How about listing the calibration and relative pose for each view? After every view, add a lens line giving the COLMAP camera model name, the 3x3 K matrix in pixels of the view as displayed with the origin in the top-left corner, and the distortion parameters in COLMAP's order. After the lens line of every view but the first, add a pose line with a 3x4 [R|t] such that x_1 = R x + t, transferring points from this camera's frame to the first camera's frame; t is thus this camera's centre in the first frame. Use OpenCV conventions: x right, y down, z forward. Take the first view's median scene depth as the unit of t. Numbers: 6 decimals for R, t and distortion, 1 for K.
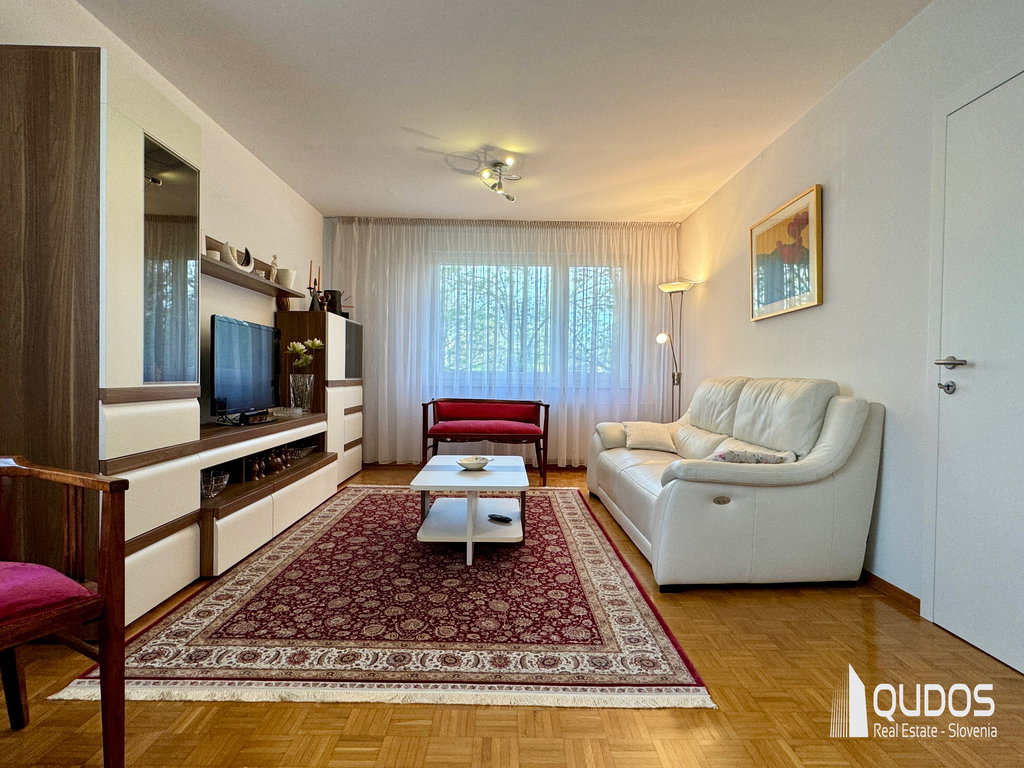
lens RADIAL K [[538.8, 0, 512.6], [0, 538.8, 385.7], [0, 0, 1]] dist [-0.001499, -0.001164]
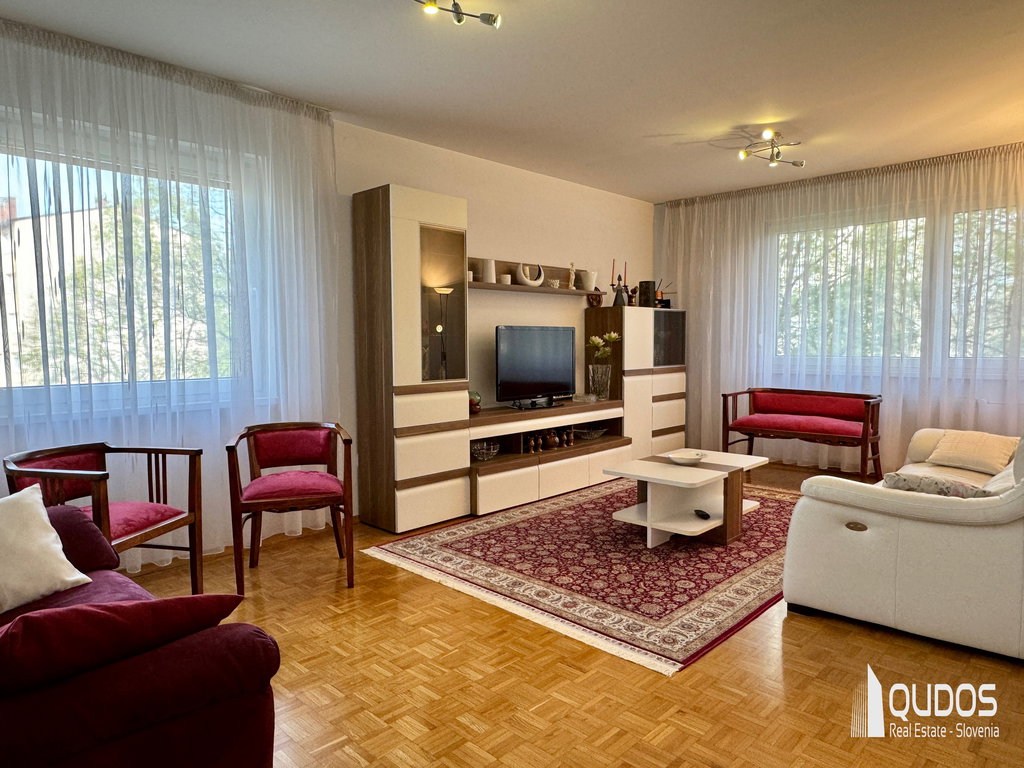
lens RADIAL K [[658.7, 0, 510.8], [0, 658.7, 383.9], [0, 0, 1]] dist [0.002408, 0.001391]
pose [[0.706664, 0.028158, -0.706989, 0.698205], [0.004428, 0.999012, 0.044214, -0.067438], [0.707535, -0.034375, 0.705842, -0.151650]]
